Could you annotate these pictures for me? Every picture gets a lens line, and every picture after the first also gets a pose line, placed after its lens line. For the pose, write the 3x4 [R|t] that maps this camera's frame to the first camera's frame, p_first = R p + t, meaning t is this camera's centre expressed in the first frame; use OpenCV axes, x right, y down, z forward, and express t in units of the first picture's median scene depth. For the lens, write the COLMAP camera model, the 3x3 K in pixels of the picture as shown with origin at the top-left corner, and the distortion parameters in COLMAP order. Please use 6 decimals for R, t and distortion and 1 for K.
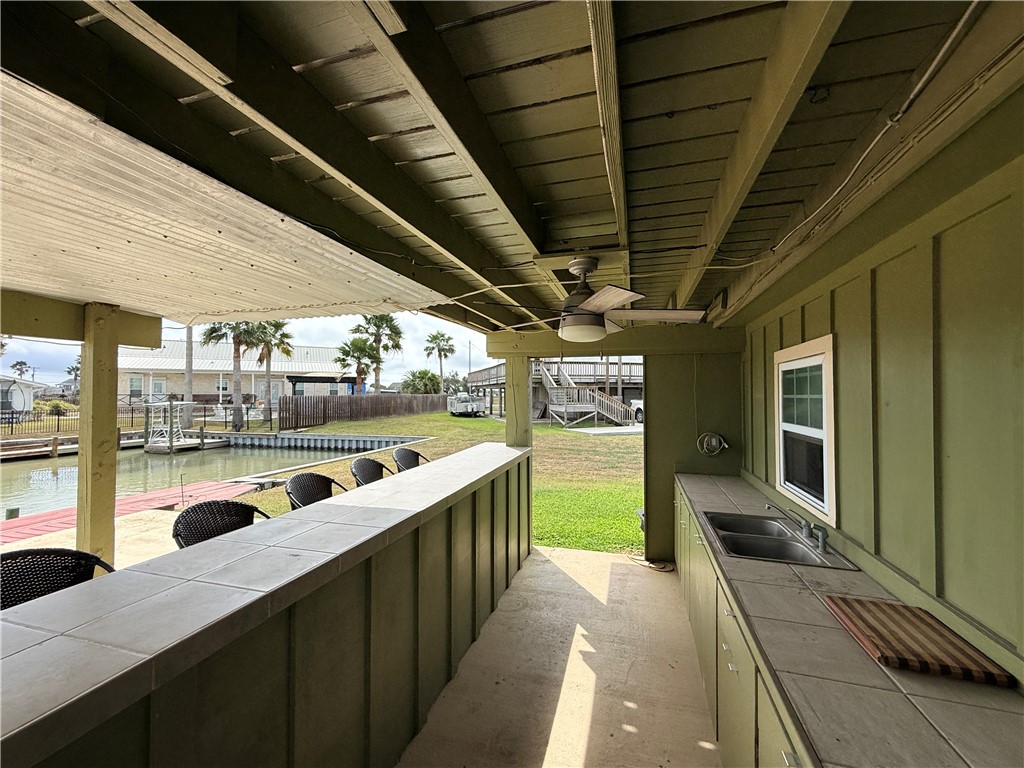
lens RADIAL K [[408.5, 0, 512.4], [0, 408.5, 384.5], [0, 0, 1]] dist [-0.002459, 0.000670]
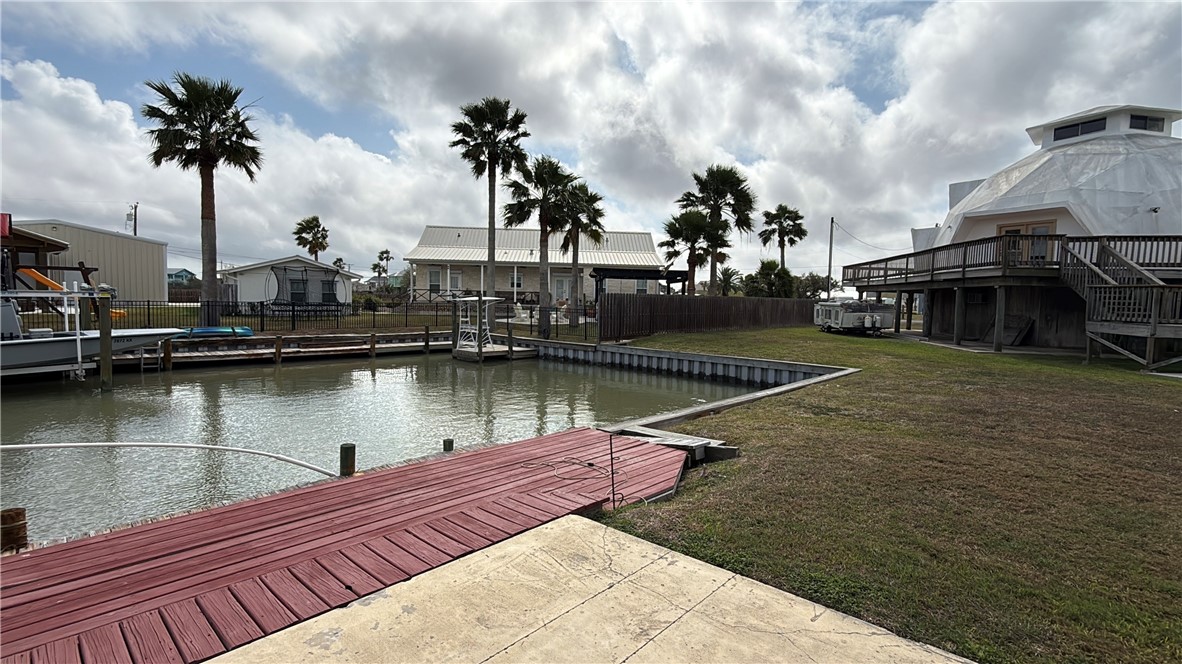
lens RADIAL K [[533.9, 0, 588.9], [0, 533.9, 331.8], [0, 0, 1]] dist [0.002284, -0.000735]
pose [[0.903300, 0.051629, -0.425891, -0.185182], [-0.016934, 0.996249, 0.084855, 0.016998], [0.428674, -0.069437, 0.900787, 0.143828]]
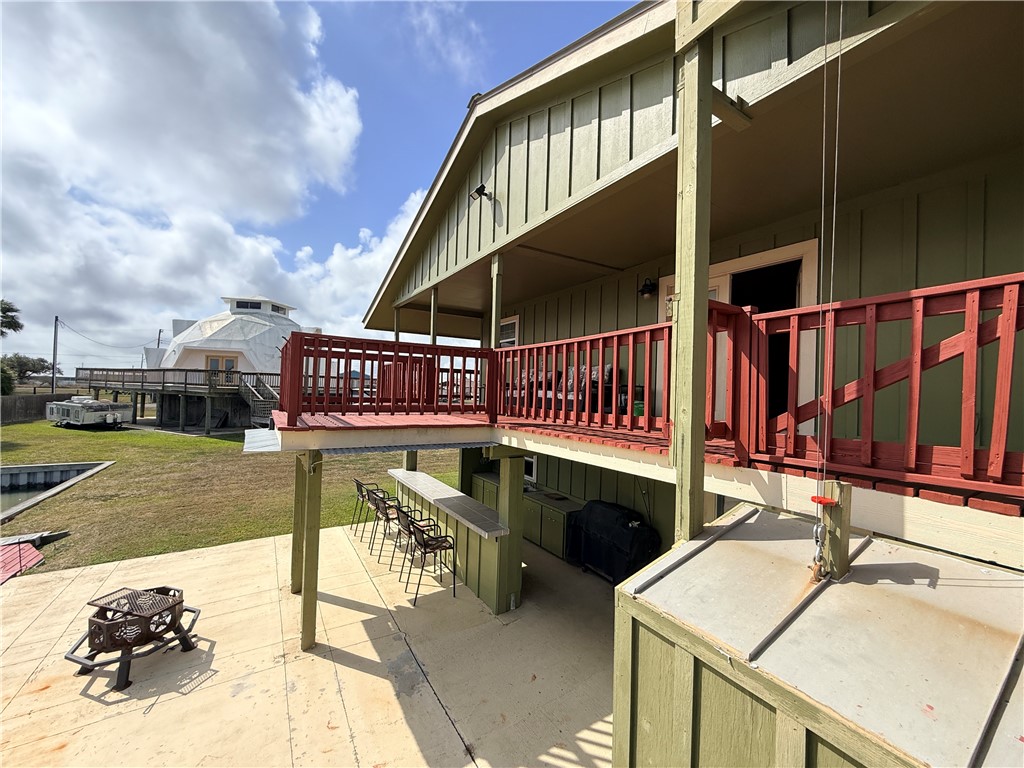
lens RADIAL K [[408.5, 0, 516.2], [0, 408.5, 386.0], [0, 0, 1]] dist [-0.002459, 0.000670]
pose [[0.655062, 0.033464, 0.754834, -0.247187], [-0.052382, 0.998626, 0.001185, -0.062642], [-0.753757, -0.040316, 0.655915, -0.153197]]
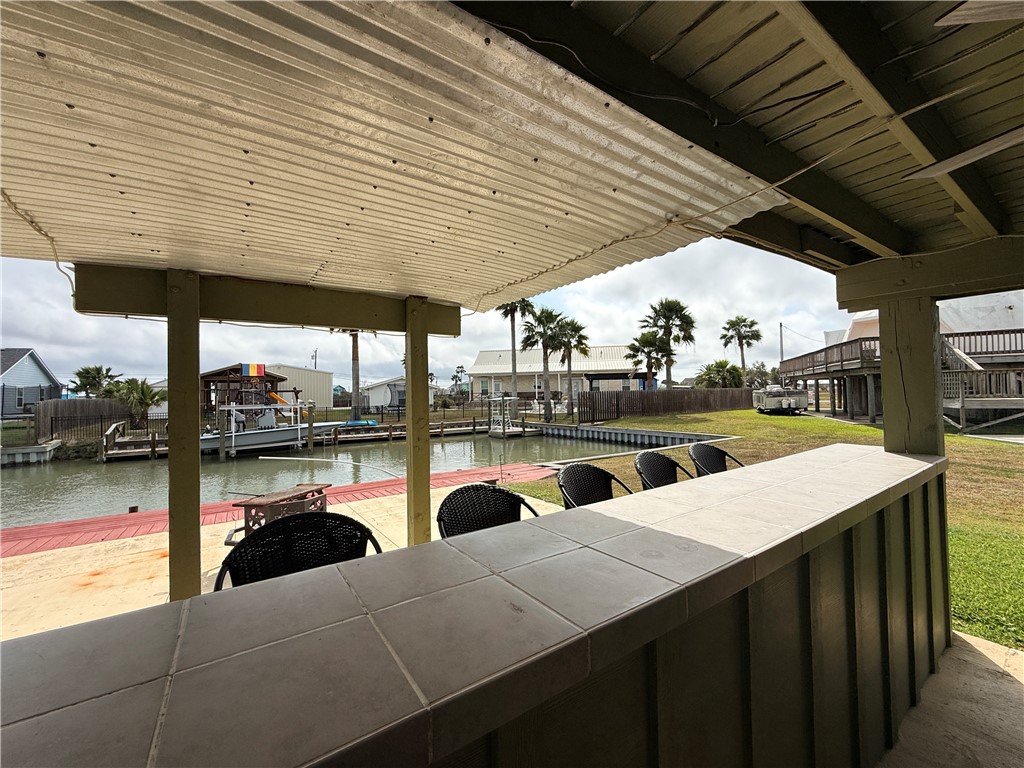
lens RADIAL K [[408.5, 0, 511.7], [0, 408.5, 382.4], [0, 0, 1]] dist [-0.002459, 0.000670]
pose [[0.772246, -0.030443, -0.634594, -0.011290], [0.031873, 0.999450, -0.009159, 0.007402], [0.634523, -0.013153, 0.772792, 0.037146]]
